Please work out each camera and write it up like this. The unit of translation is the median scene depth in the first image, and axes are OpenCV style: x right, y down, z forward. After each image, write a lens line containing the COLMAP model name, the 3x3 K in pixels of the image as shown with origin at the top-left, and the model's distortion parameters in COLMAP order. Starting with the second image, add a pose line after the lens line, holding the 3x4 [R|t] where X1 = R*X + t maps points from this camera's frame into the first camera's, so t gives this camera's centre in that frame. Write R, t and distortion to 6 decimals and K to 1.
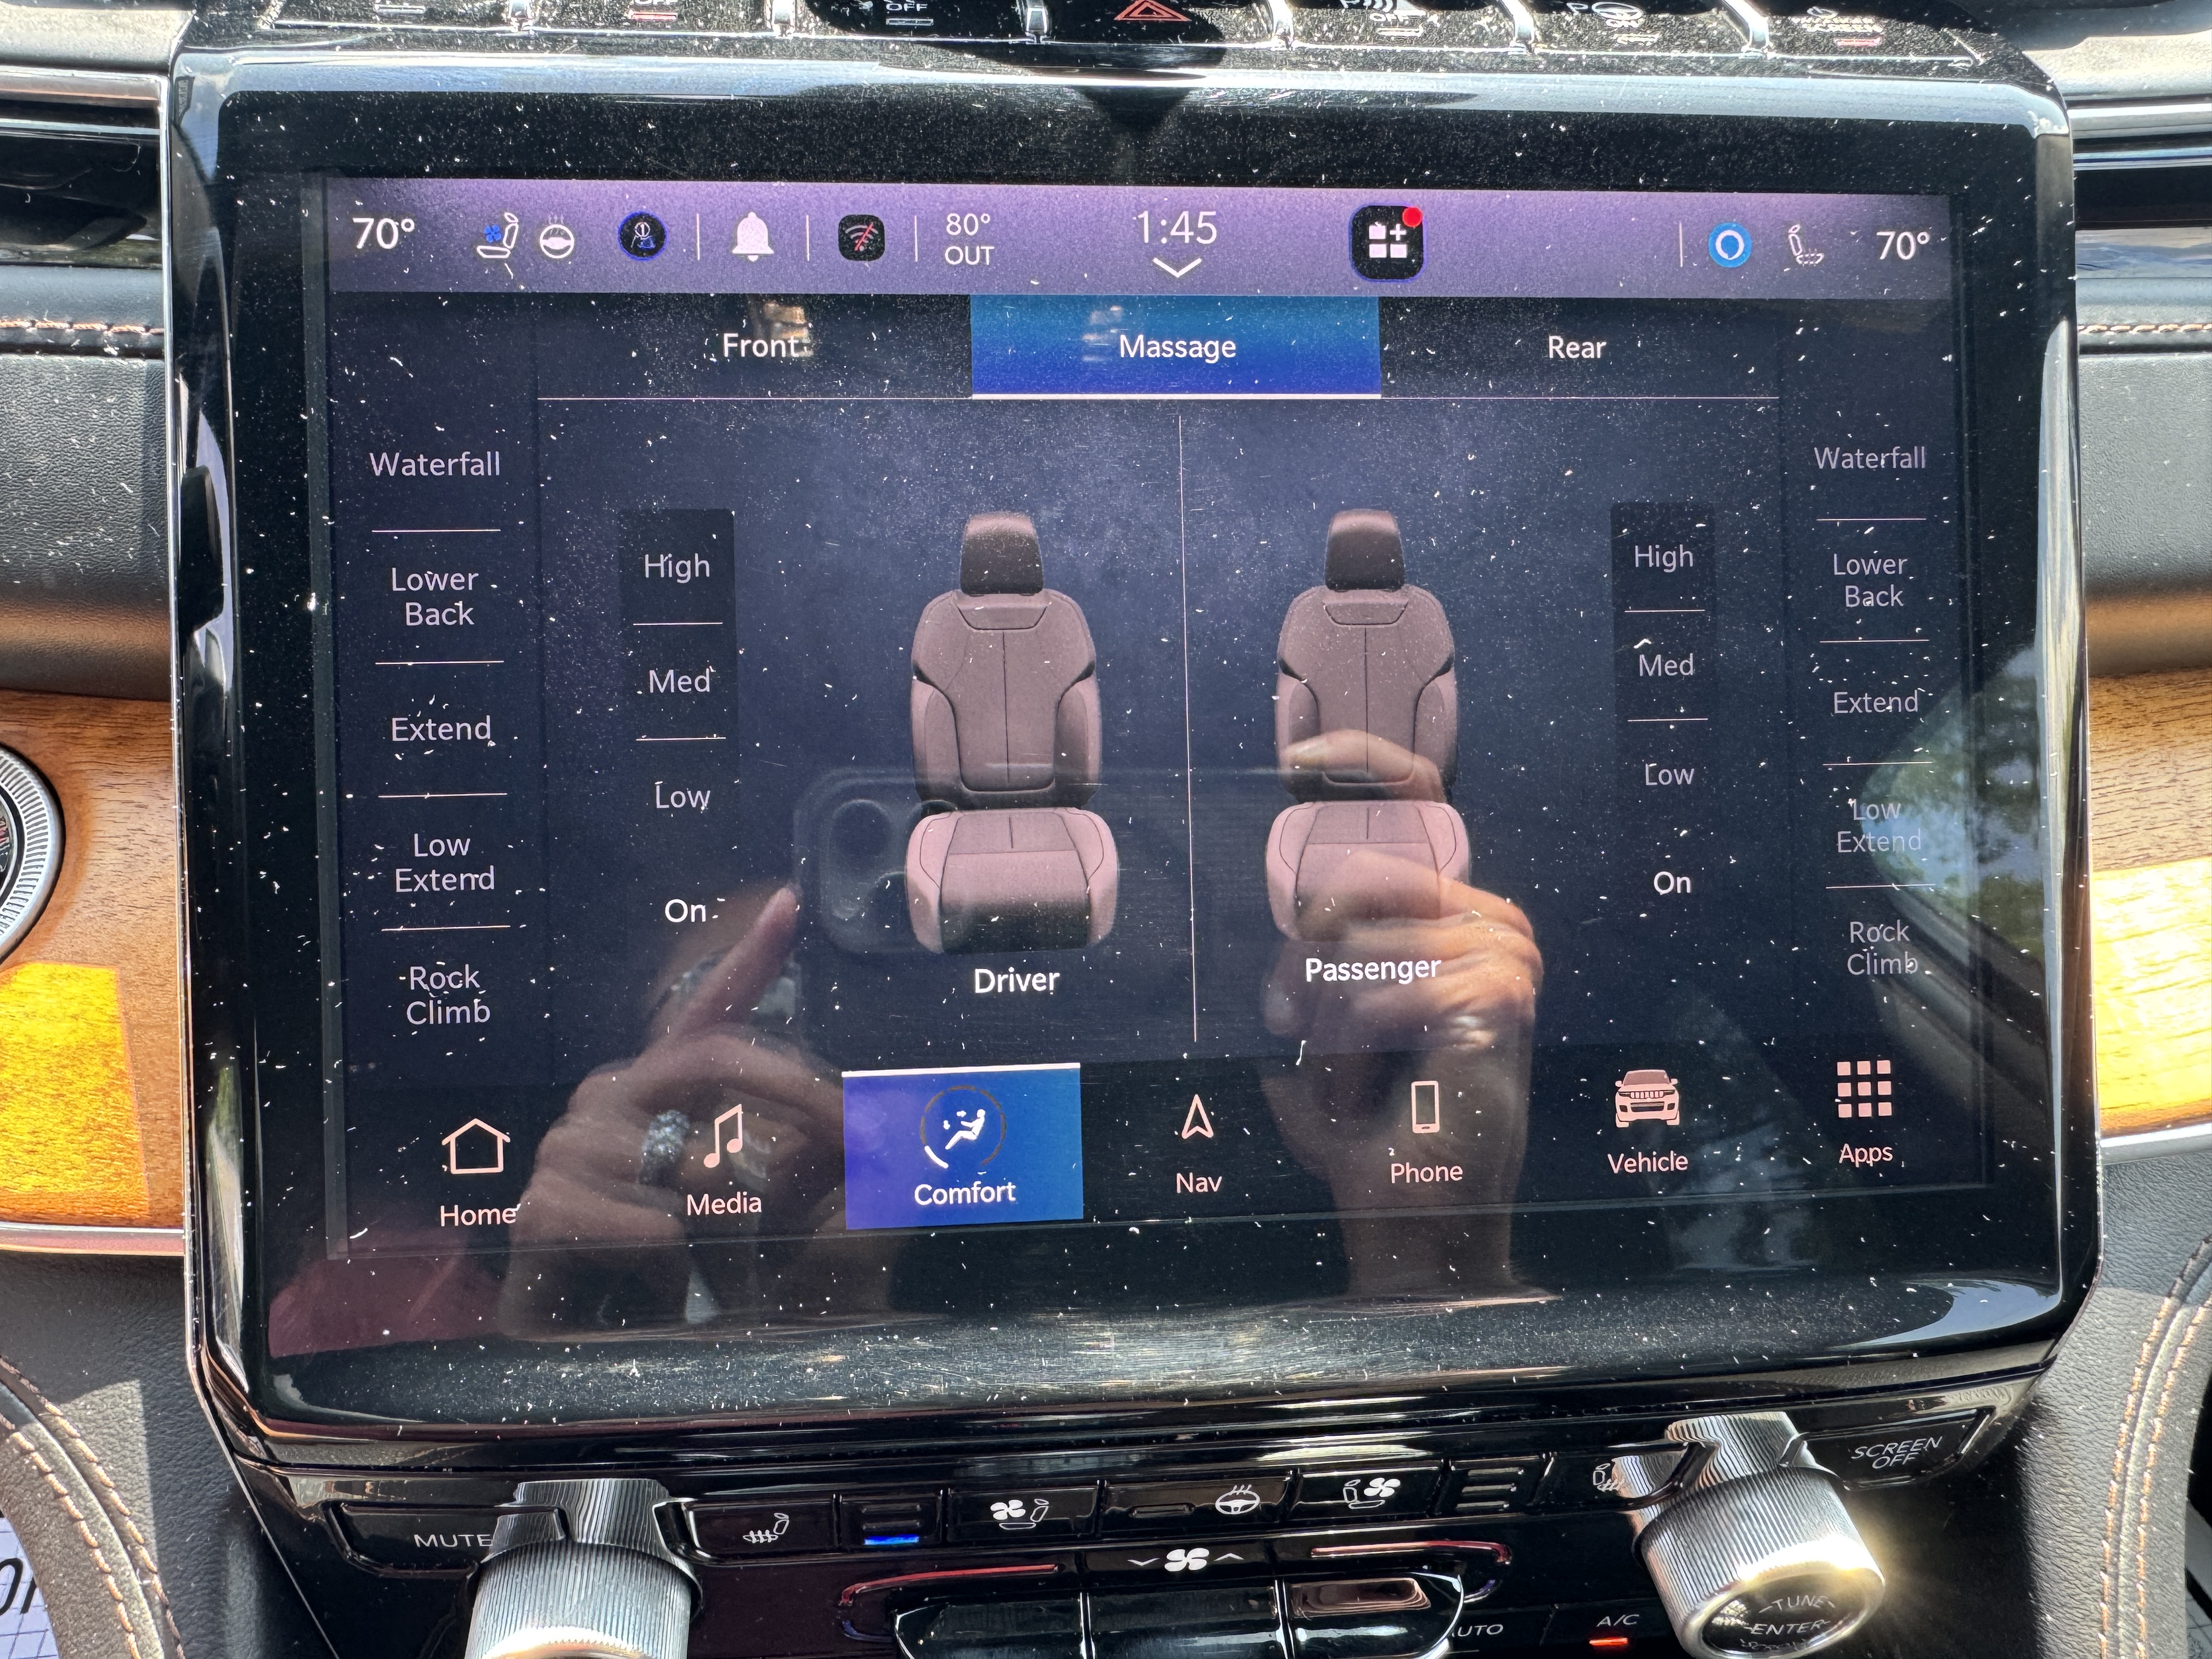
lens RADIAL K [[1571.4, 0, 1017.7], [0, 1571.4, 828.0], [0, 0, 1]] dist [0.026721, -0.004791]
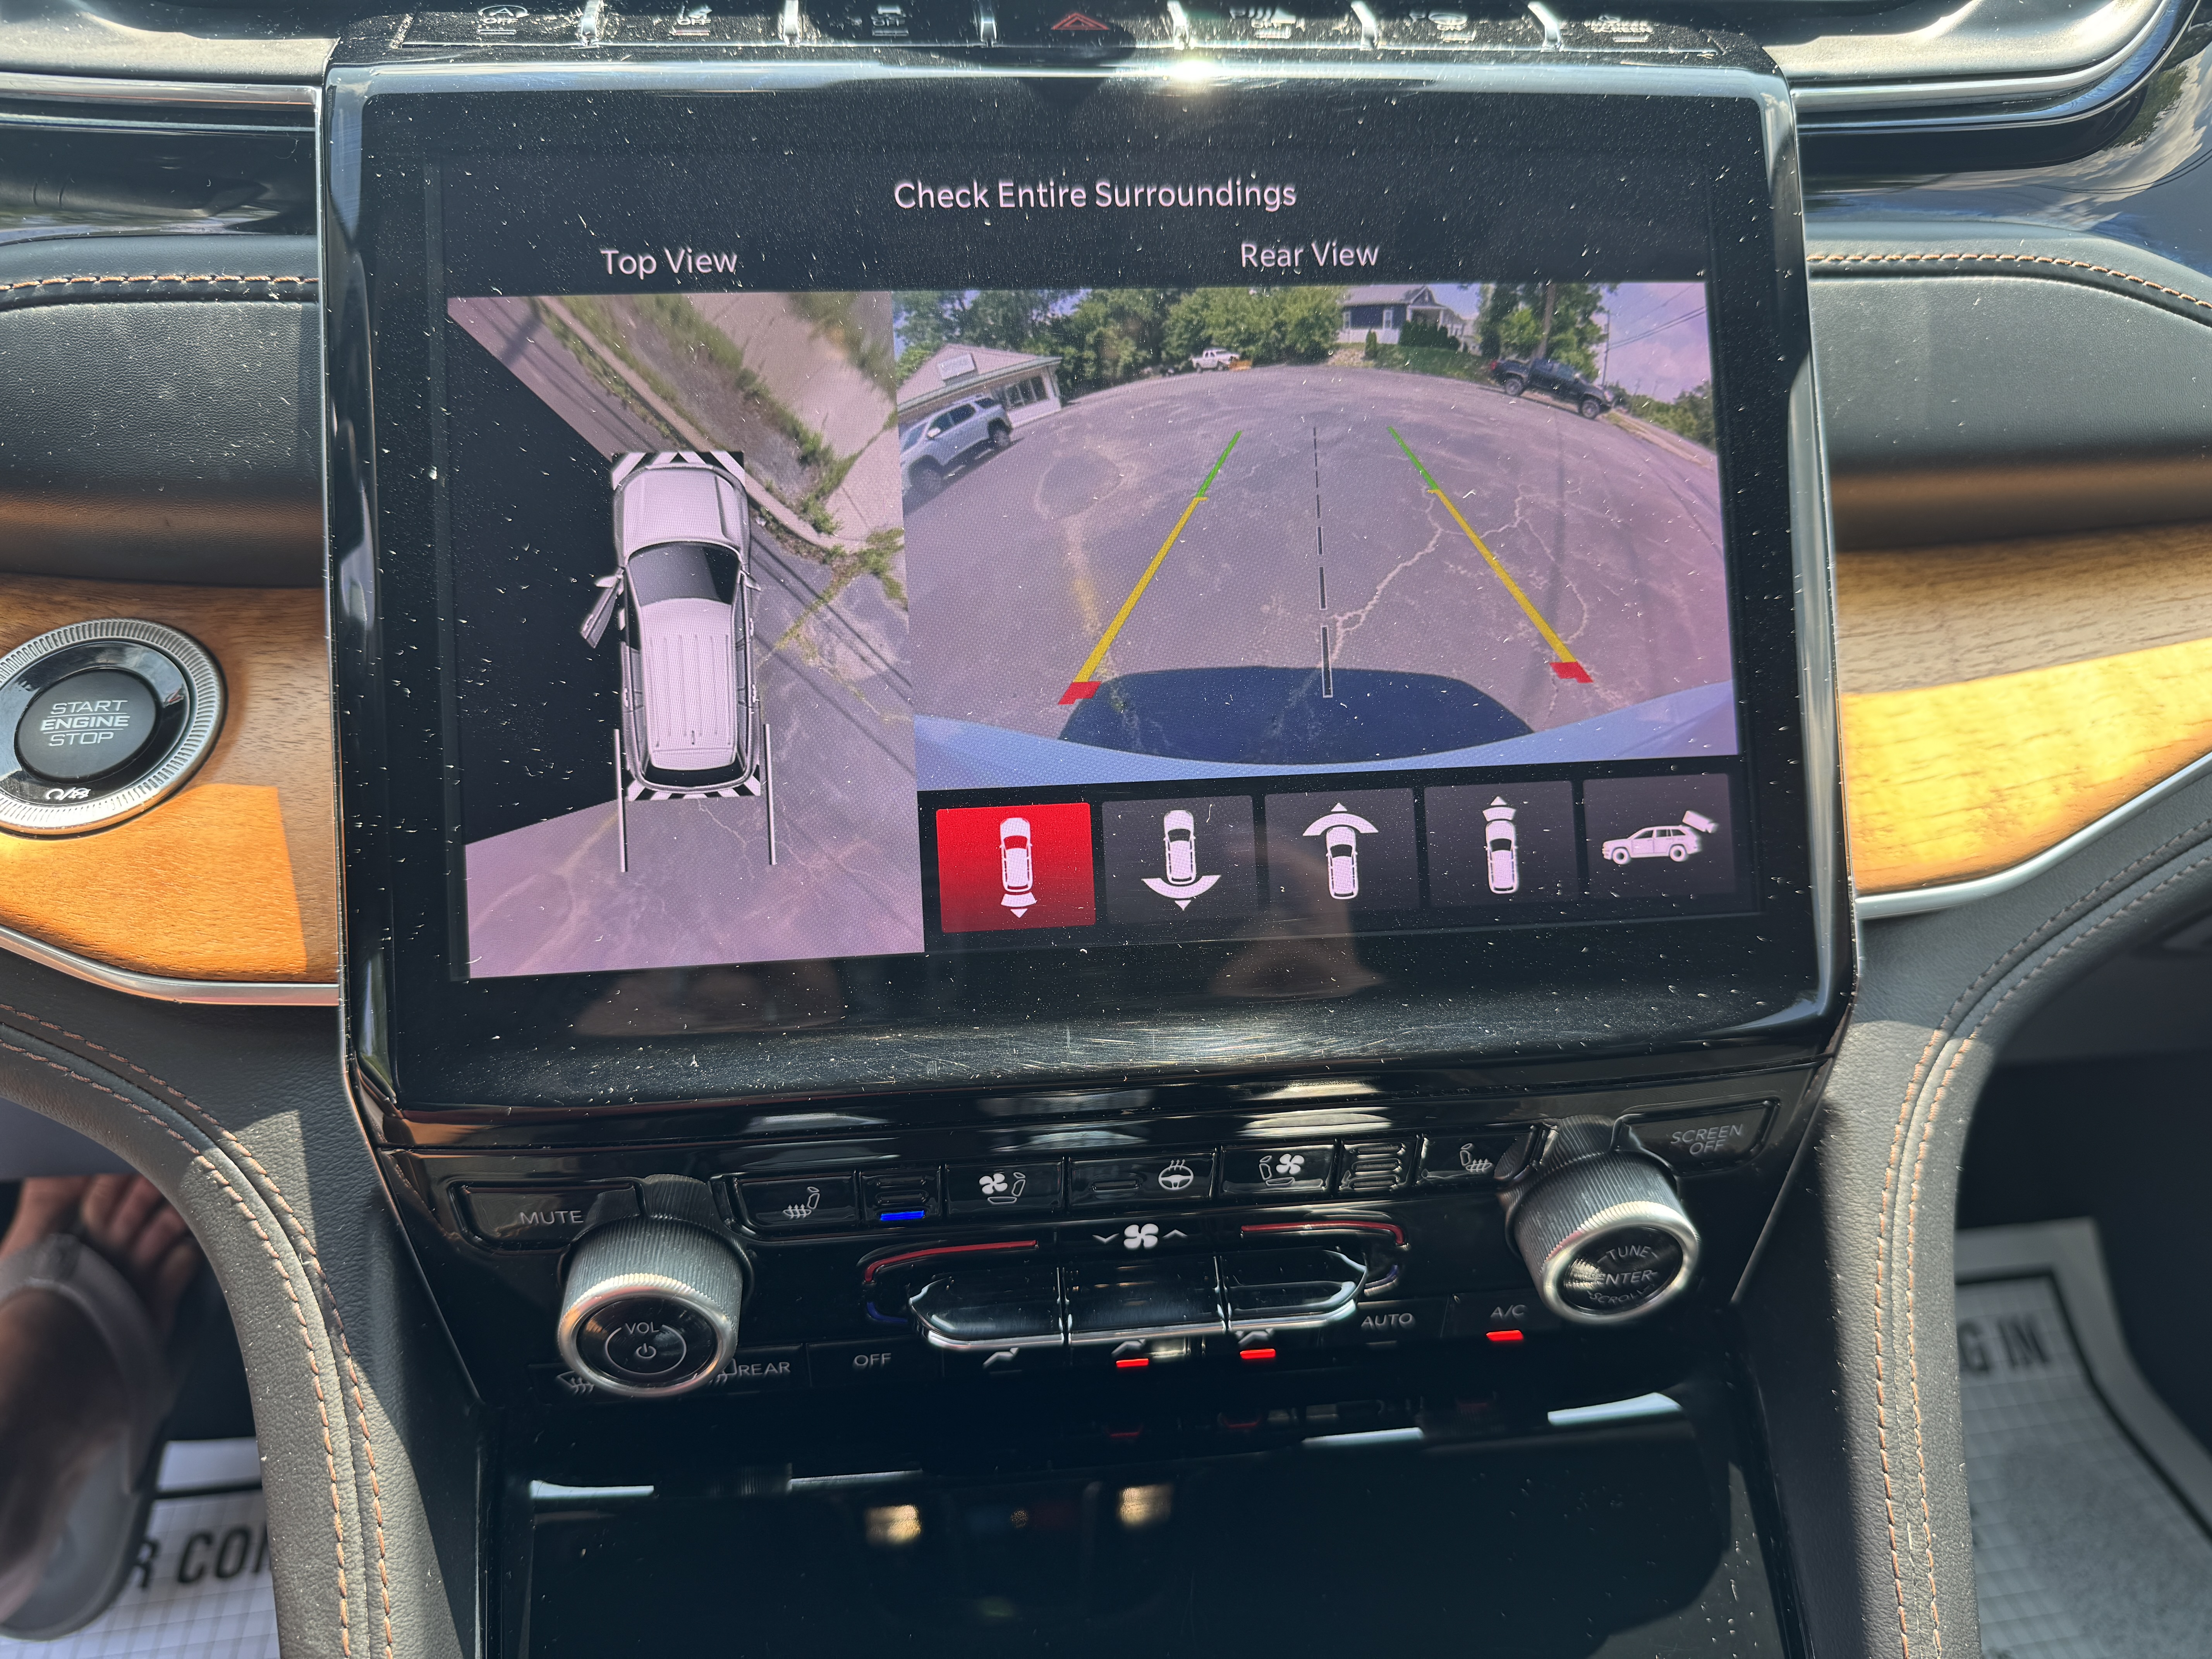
lens RADIAL K [[1590.9, 0, 1101.2], [0, 1590.9, 817.5], [0, 0, 1]] dist [0.054457, -0.080210]
pose [[0.999578, -0.026410, 0.012131, 0.070225], [0.026921, 0.998666, -0.044066, 0.190636], [-0.010951, 0.044374, 0.998955, -0.279392]]
